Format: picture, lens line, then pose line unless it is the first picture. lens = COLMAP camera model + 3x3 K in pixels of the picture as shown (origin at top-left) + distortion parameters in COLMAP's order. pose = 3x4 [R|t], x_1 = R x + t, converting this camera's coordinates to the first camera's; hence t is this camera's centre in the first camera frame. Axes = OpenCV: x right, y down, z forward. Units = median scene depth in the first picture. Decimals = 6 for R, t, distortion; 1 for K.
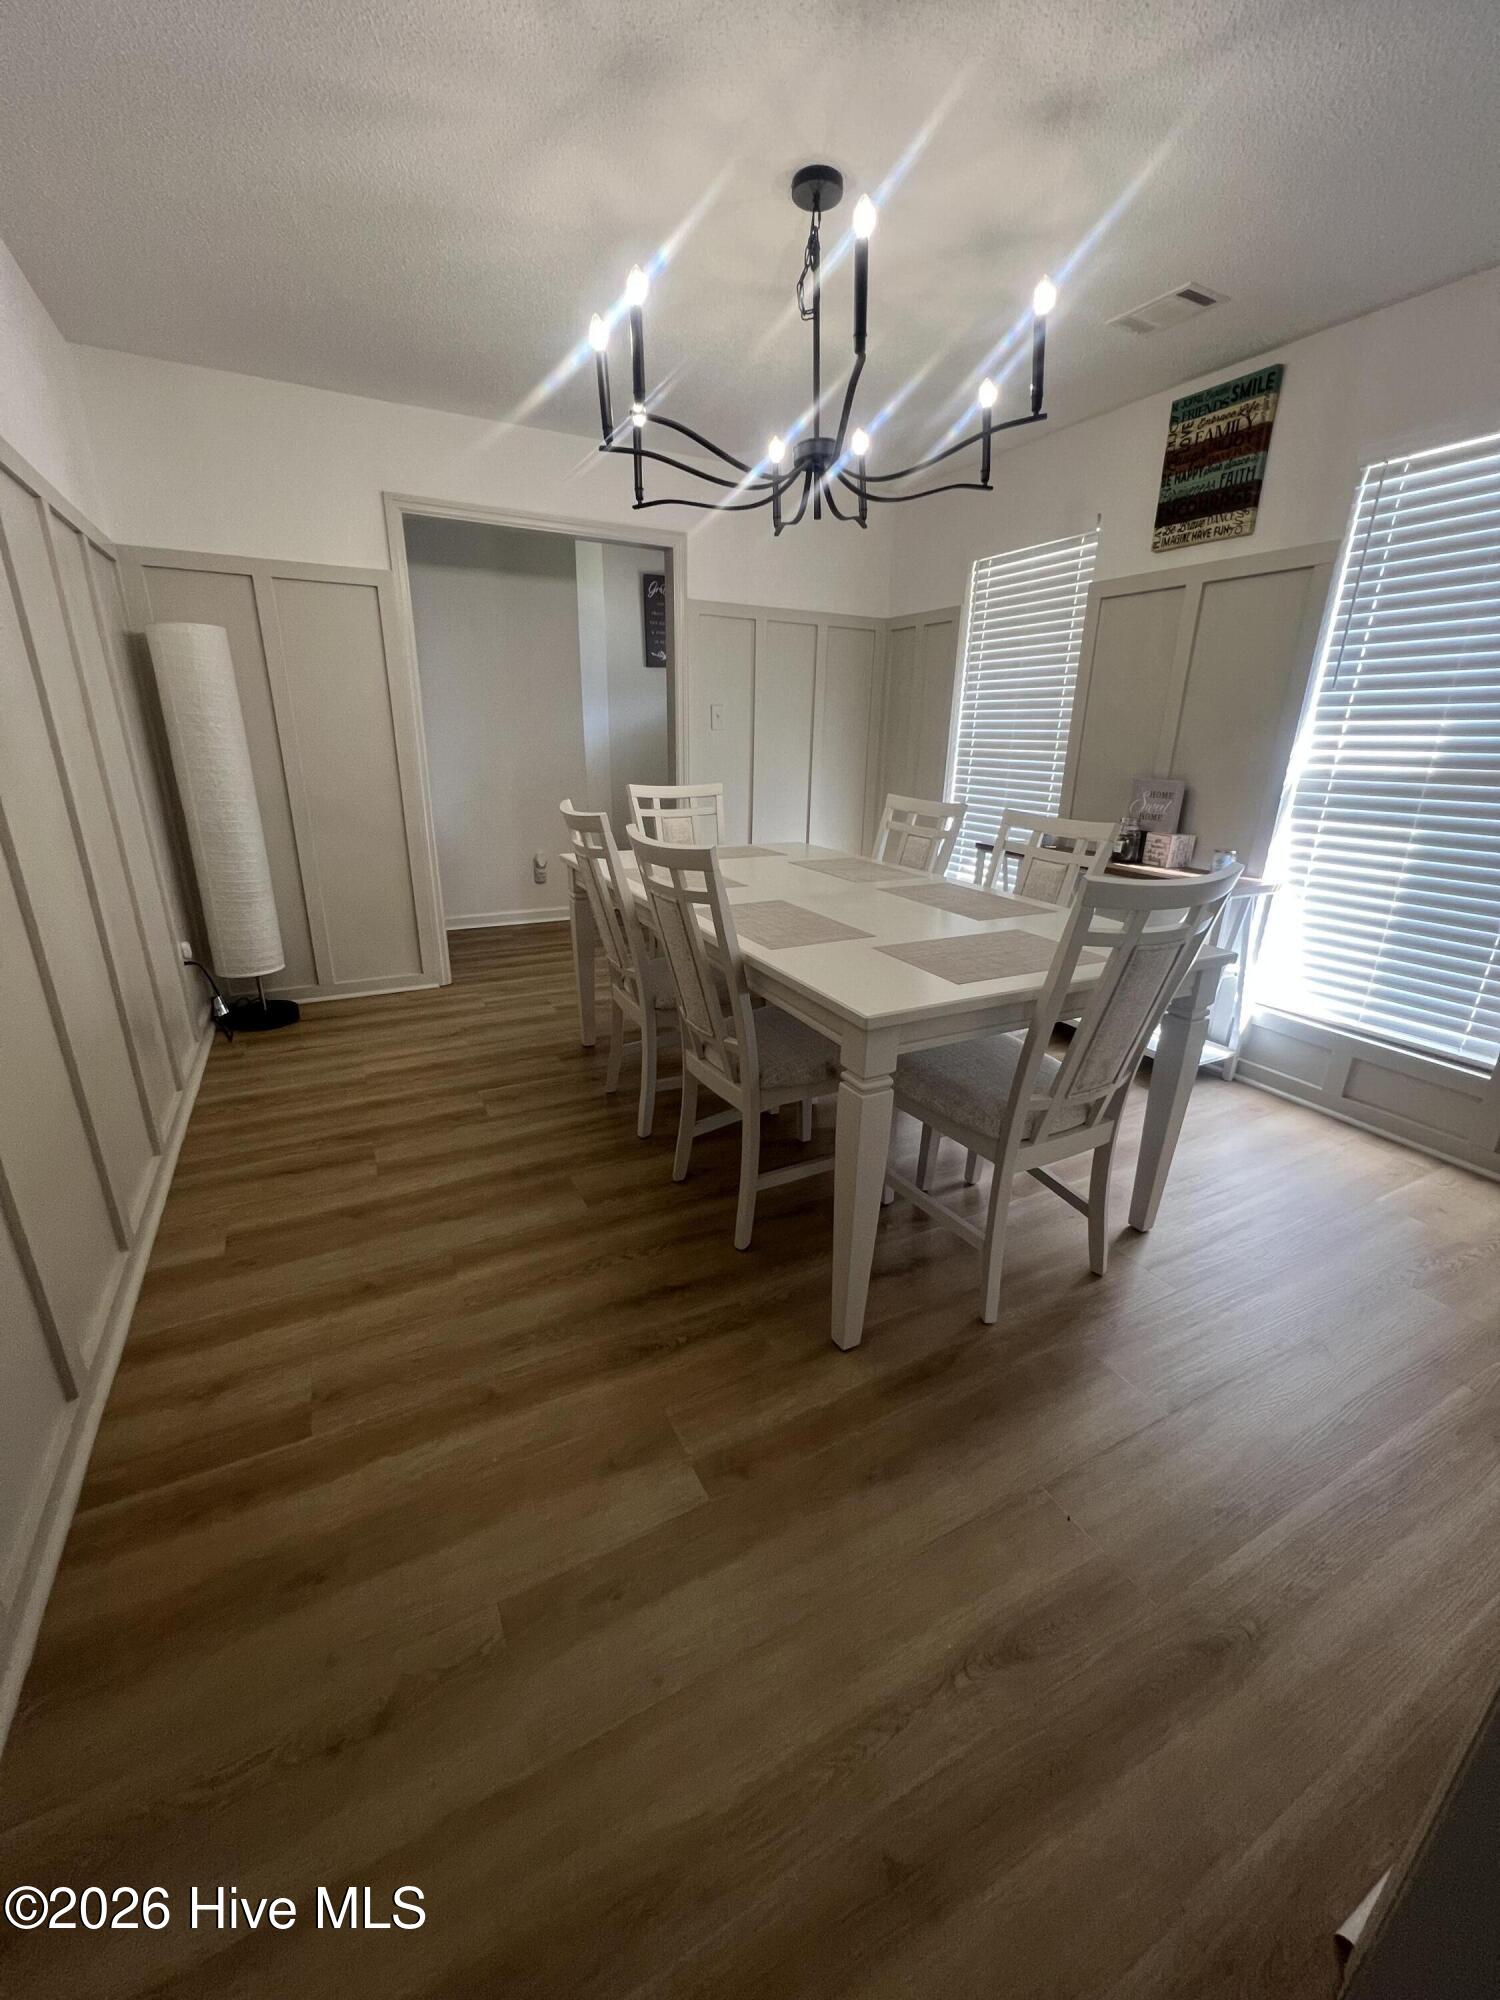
lens RADIAL K [[796.3, 0, 755.2], [0, 796.3, 997.3], [0, 0, 1]] dist [-0.002489, 0.000574]
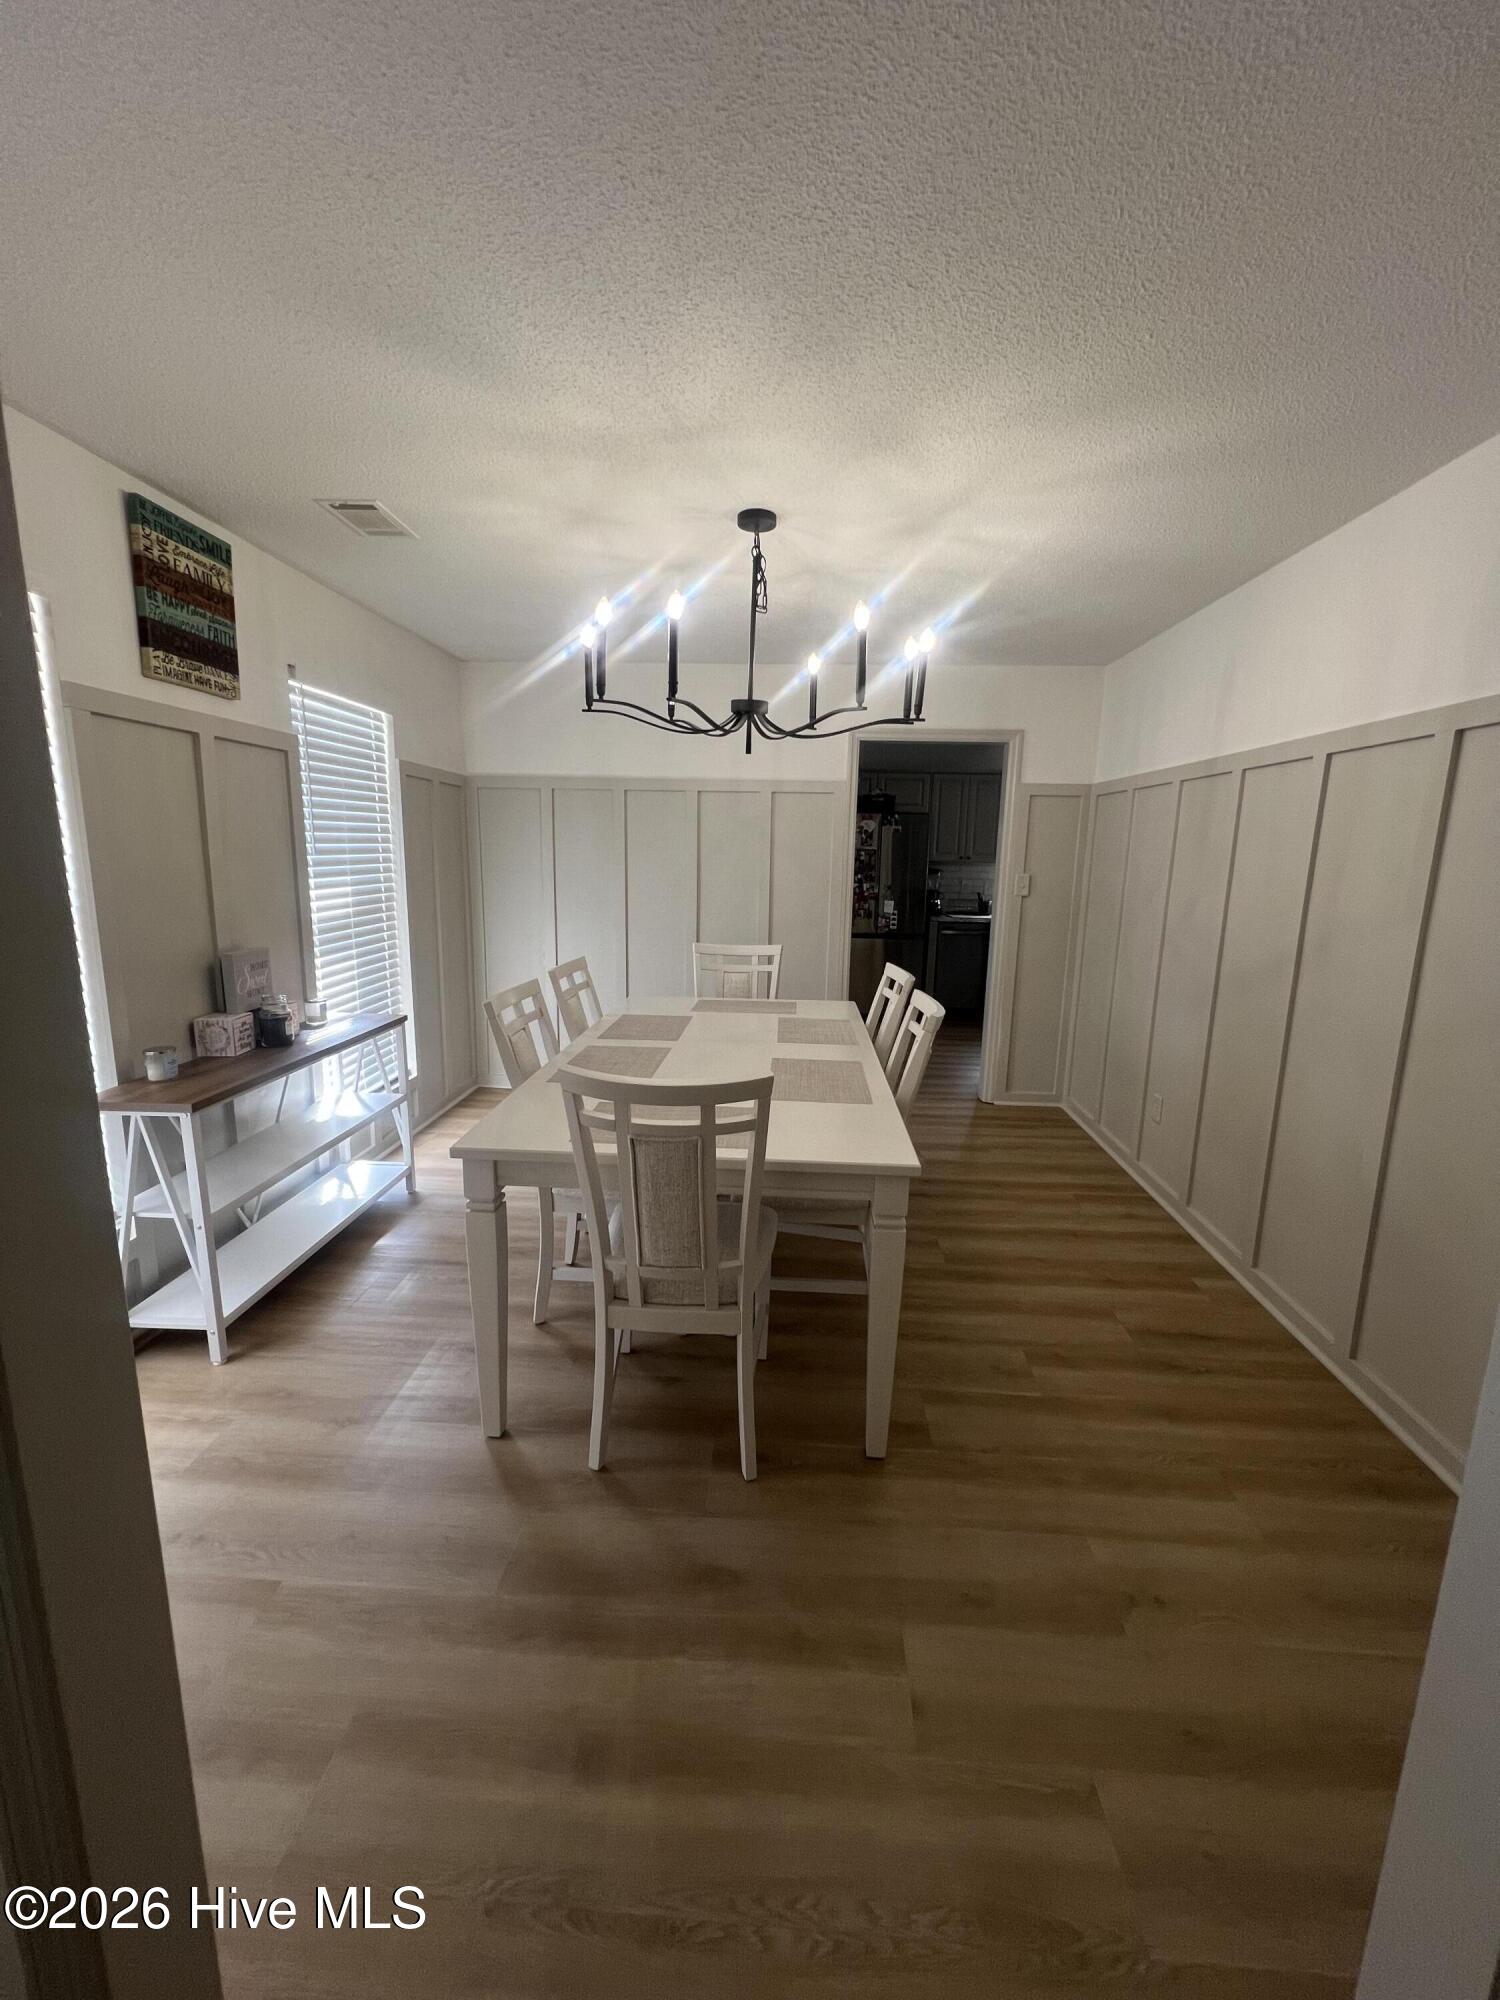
lens RADIAL K [[796.3, 0, 755.2], [0, 796.3, 997.3], [0, 0, 1]] dist [-0.002489, 0.000574]
pose [[-0.853397, -0.129718, 0.504863, -0.468031], [0.131625, 0.883528, 0.449503, -0.628370], [-0.504369, 0.450057, -0.736926, 1.592629]]
